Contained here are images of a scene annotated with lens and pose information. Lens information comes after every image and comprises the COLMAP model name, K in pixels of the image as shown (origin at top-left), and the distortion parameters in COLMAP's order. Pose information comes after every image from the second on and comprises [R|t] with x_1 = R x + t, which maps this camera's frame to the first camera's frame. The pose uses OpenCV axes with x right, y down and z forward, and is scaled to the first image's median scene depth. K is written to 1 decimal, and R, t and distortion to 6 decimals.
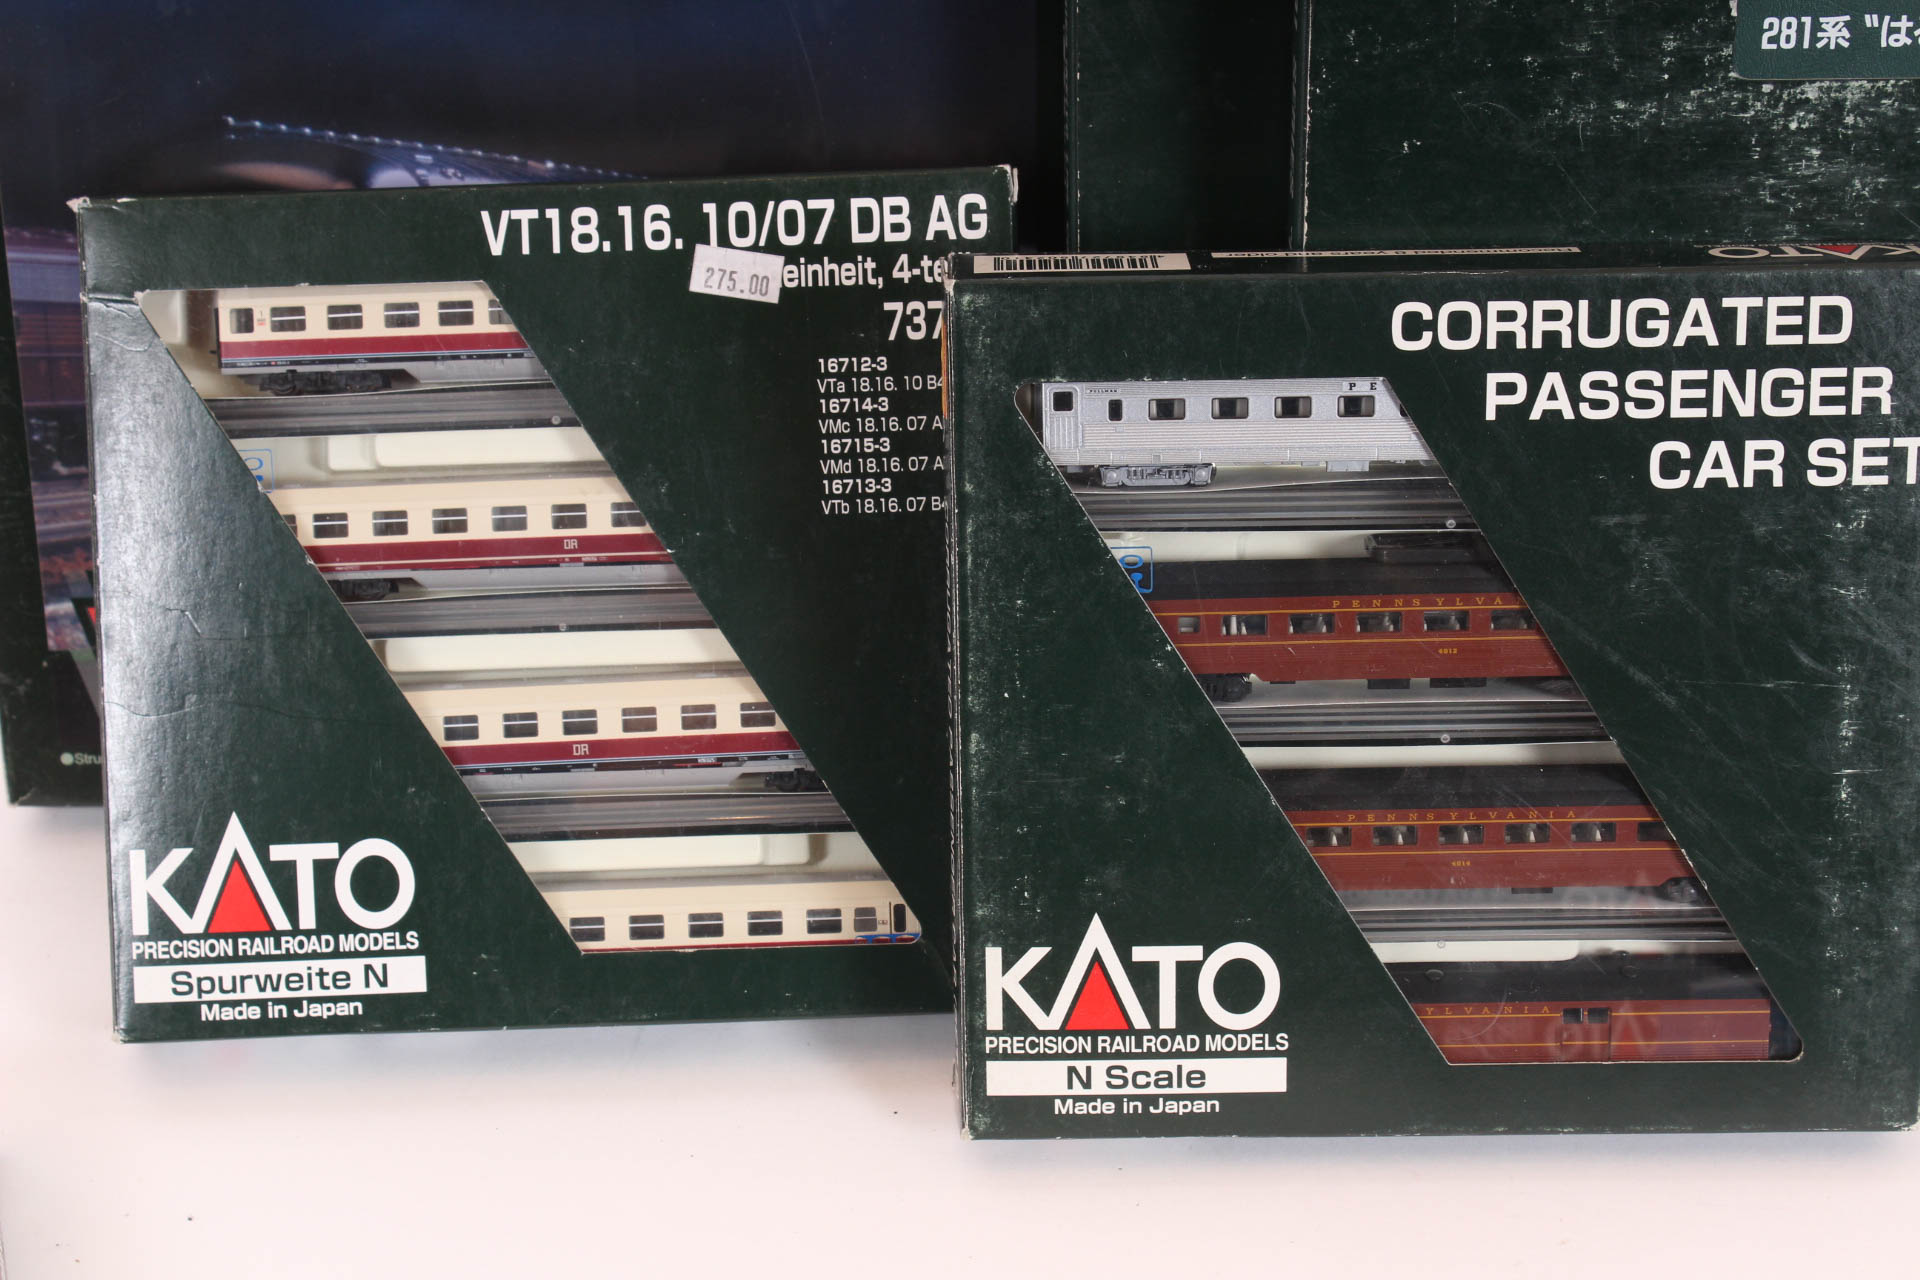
lens RADIAL K [[3660.9, 0, 960.0], [0, 3660.9, 640.0], [0, 0, 1]] dist [-0.004476, 0.436699]
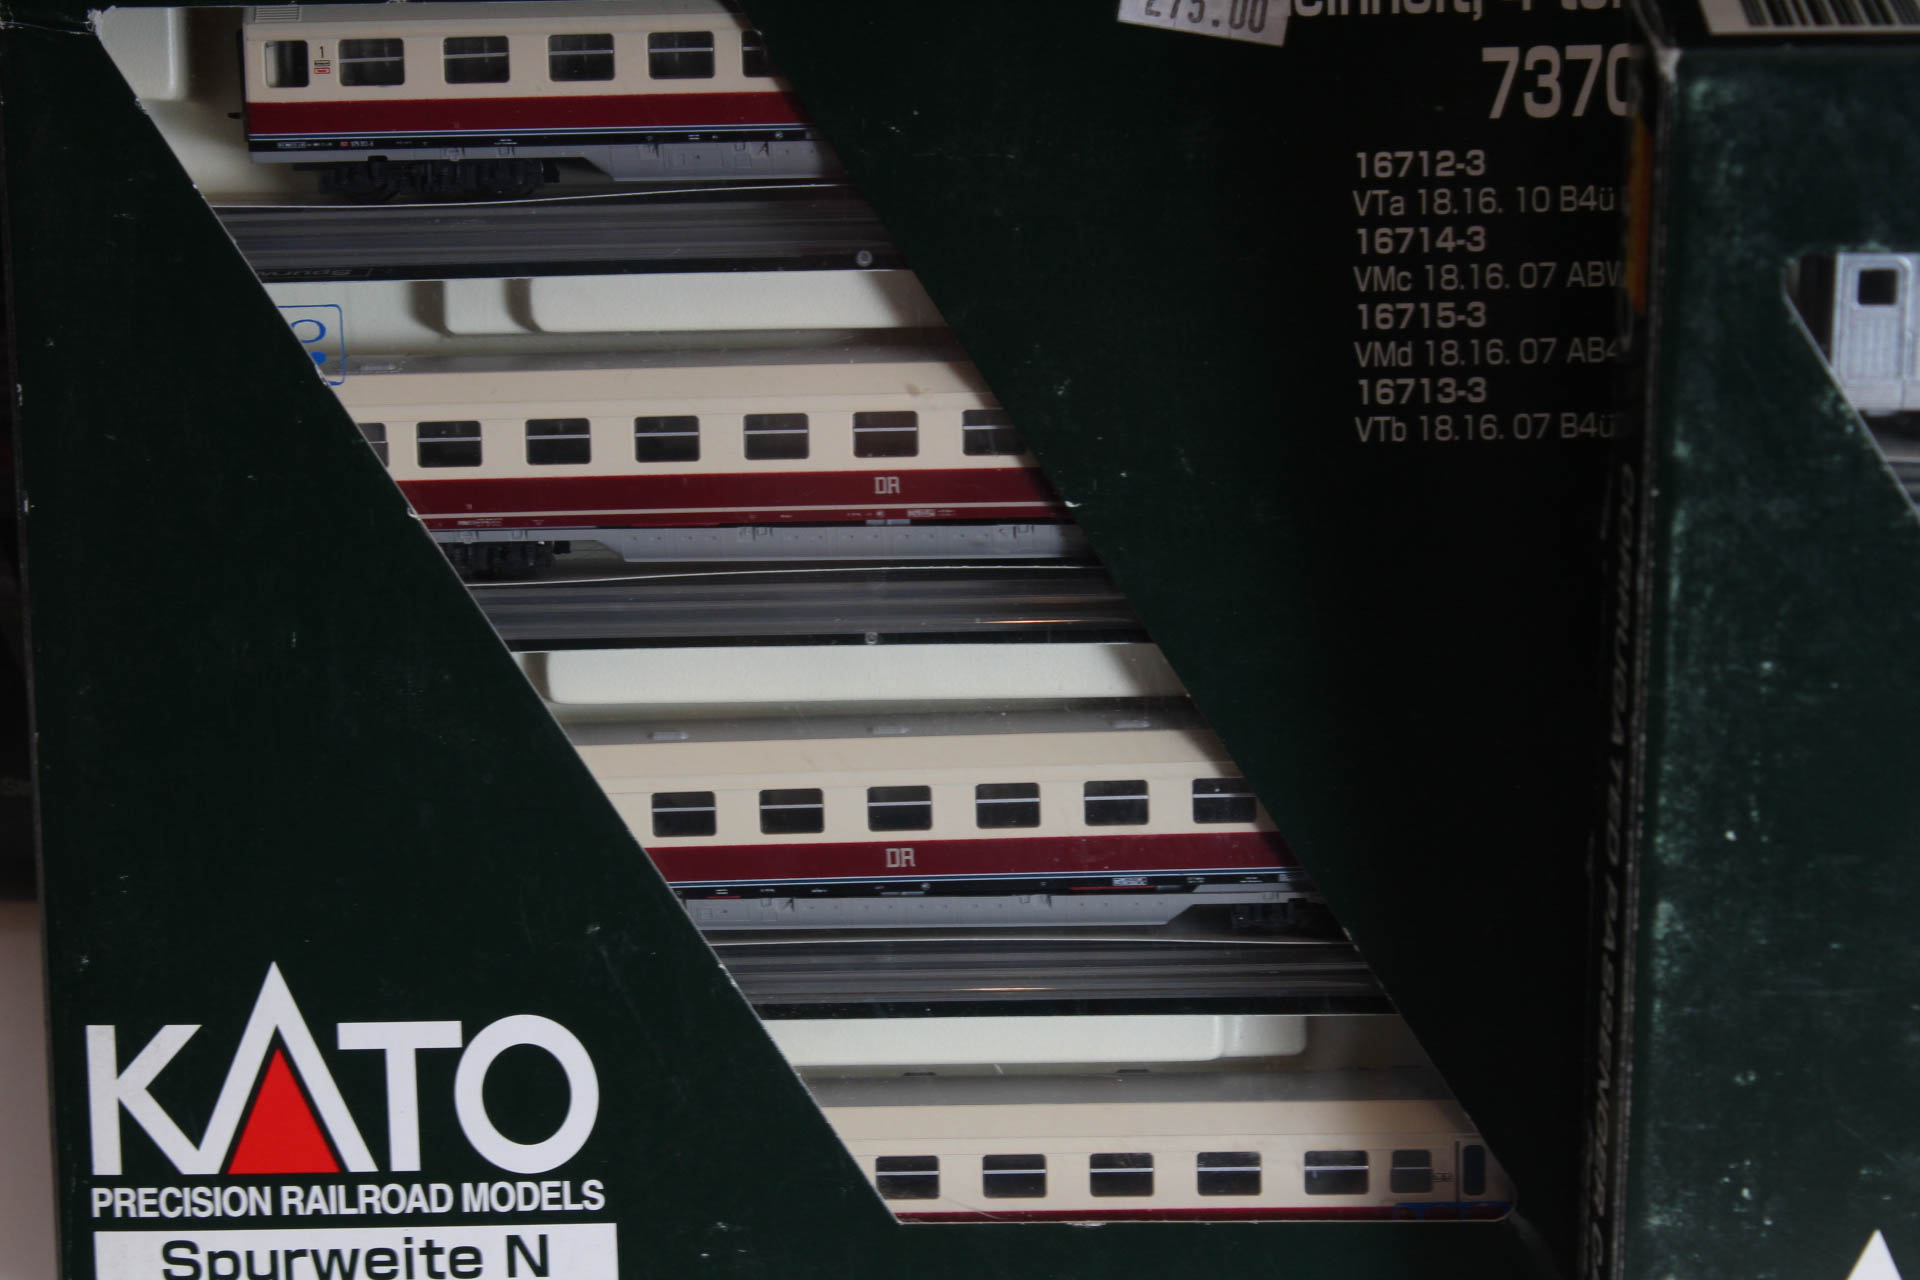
lens RADIAL K [[4520.5, 0, 960.0], [0, 4520.5, 640.0], [0, 0, 1]] dist [0.056025, 0.325078]
pose [[0.998594, 0.020379, -0.048938, -0.064809], [-0.014883, 0.993804, 0.110150, -0.080587], [0.050880, -0.109266, 0.992709, 0.345341]]
